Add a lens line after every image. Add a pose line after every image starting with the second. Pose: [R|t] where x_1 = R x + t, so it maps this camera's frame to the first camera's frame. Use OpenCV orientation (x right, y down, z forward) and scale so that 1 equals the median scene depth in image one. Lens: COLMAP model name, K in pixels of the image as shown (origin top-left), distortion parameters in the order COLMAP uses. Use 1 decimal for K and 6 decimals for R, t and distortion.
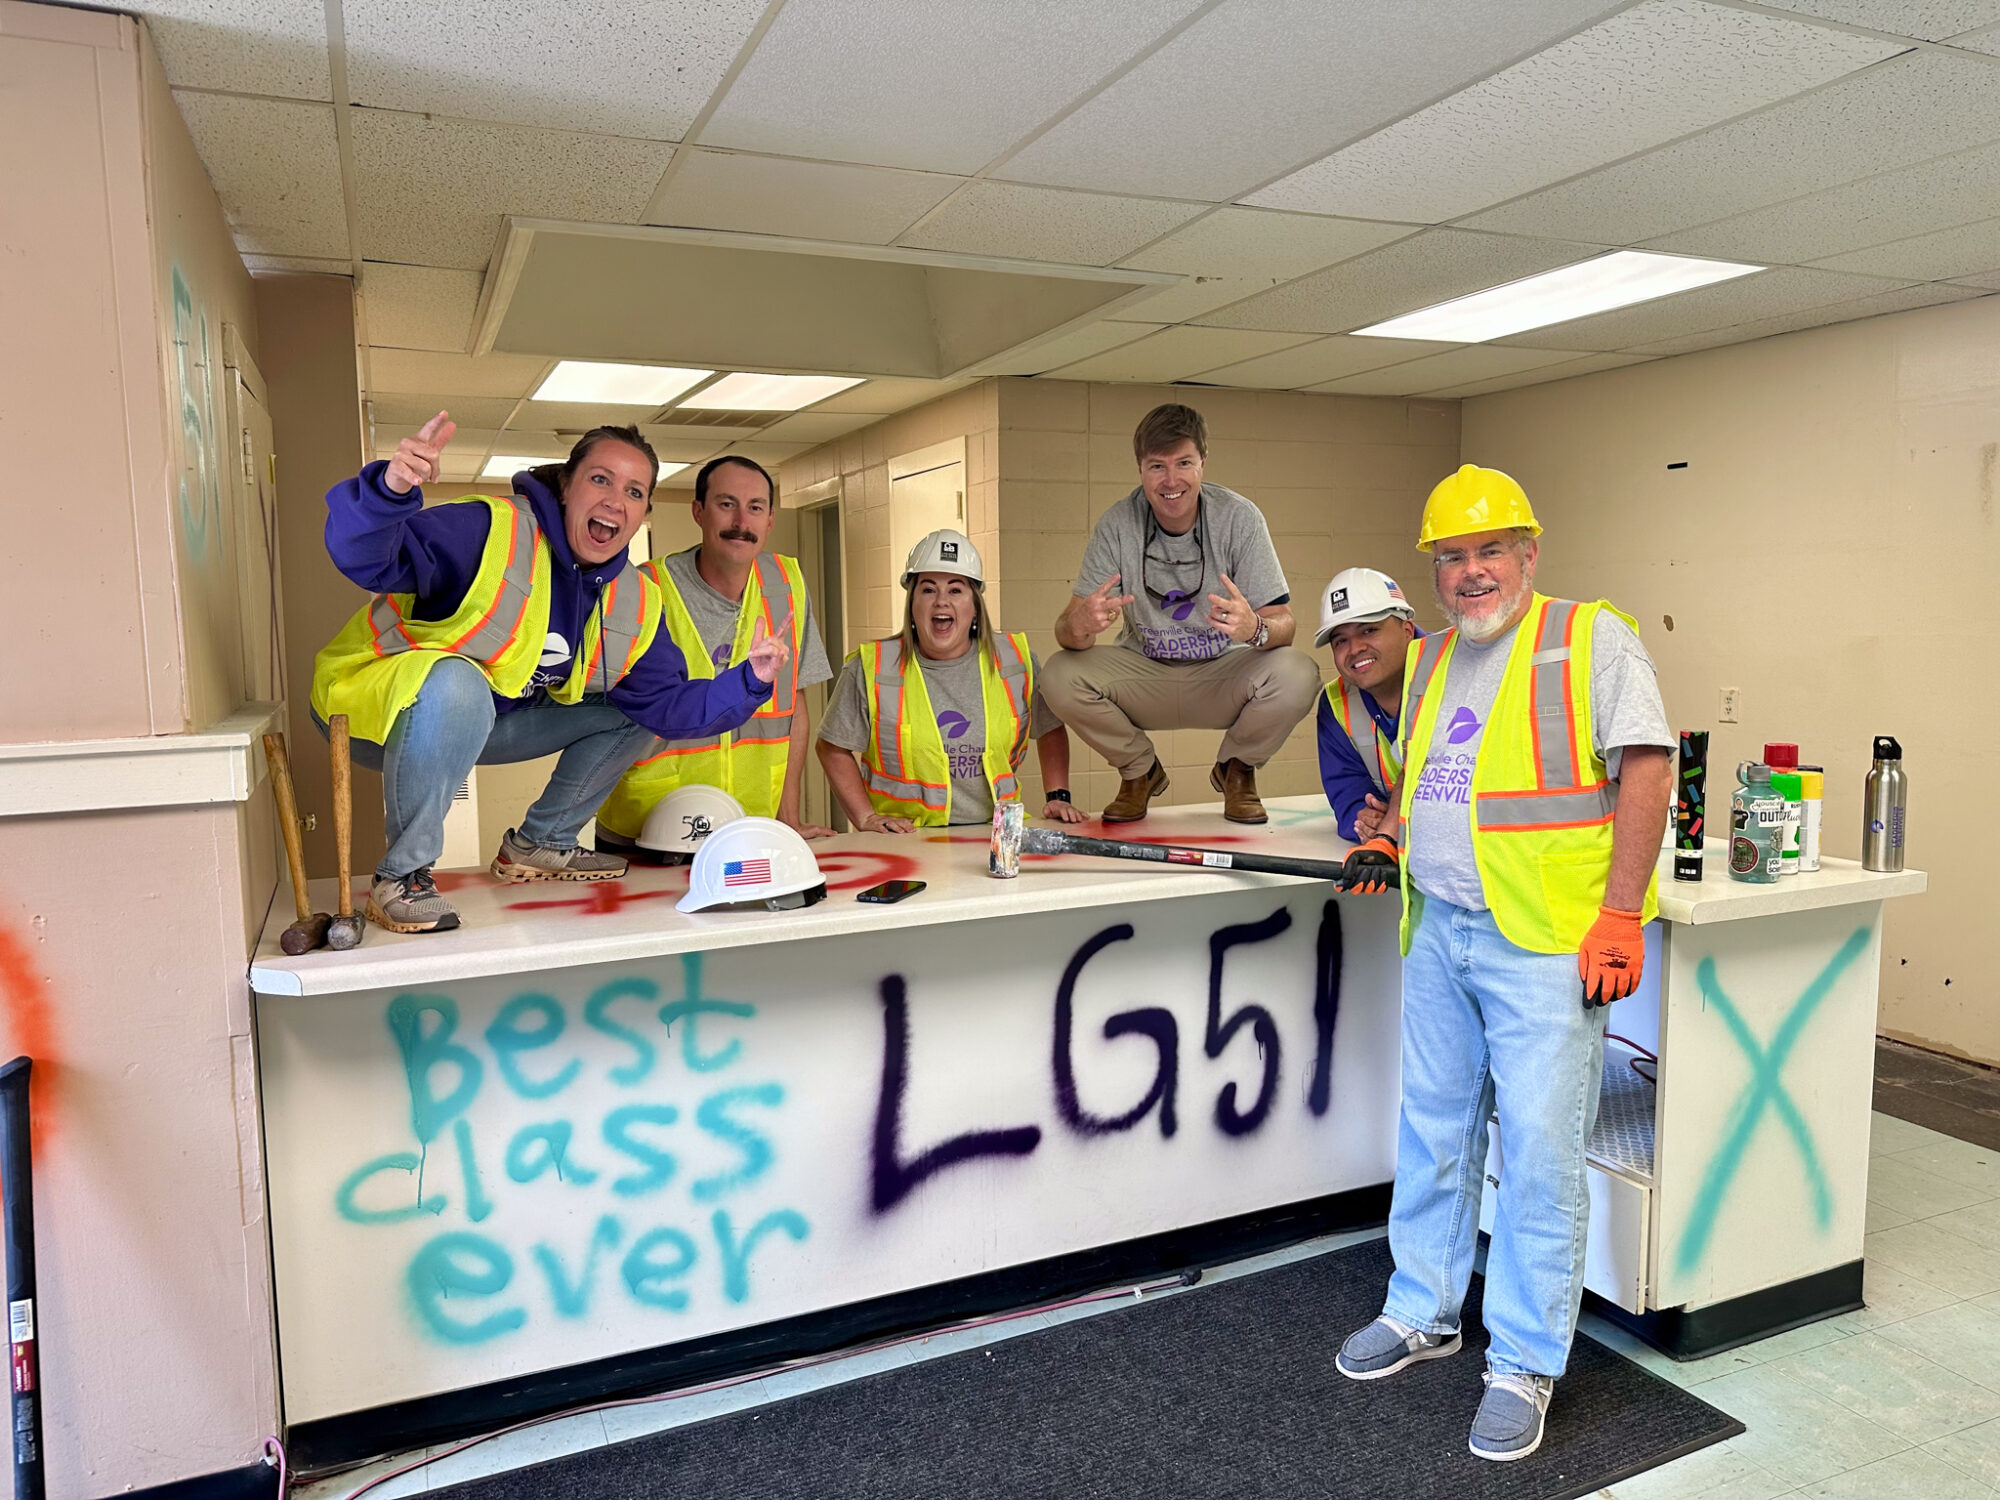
lens RADIAL K [[1411.8, 0, 1002.1], [0, 1411.8, 753.8], [0, 0, 1]] dist [-0.000714, -0.014349]
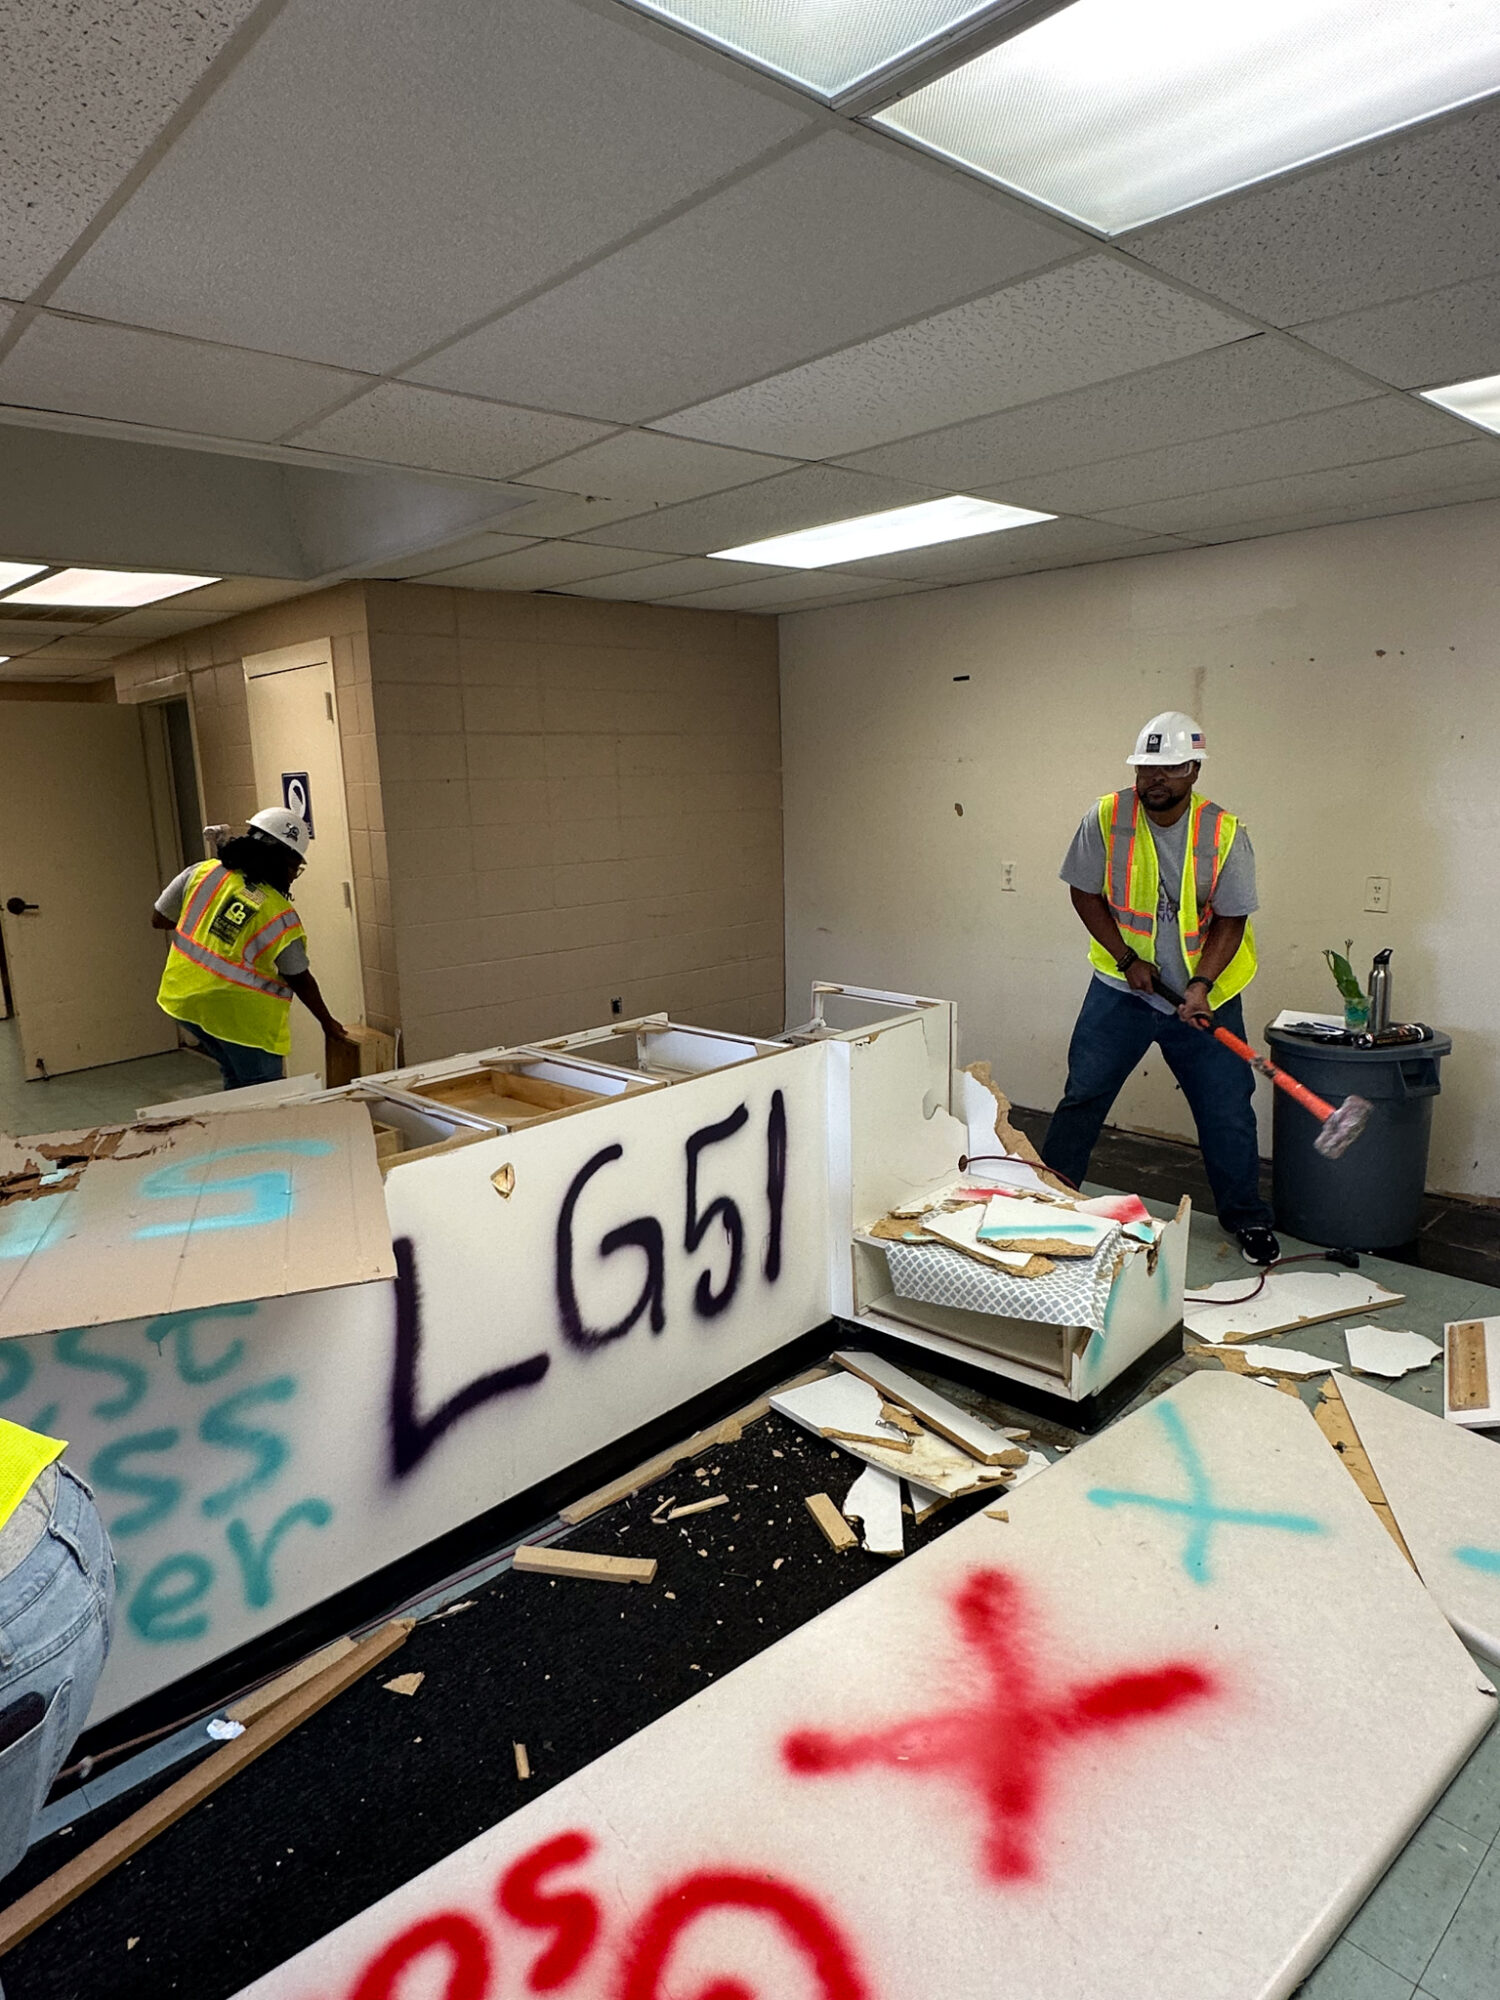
lens RADIAL K [[1177.3, 0, 752.9], [0, 1177.3, 1011.3], [0, 0, 1]] dist [-0.019951, 0.017629]
pose [[0.941362, -0.082051, 0.327269, -0.086656], [0.051860, 0.993640, 0.099950, -0.055628], [-0.333389, -0.077117, 0.939630, 0.159967]]
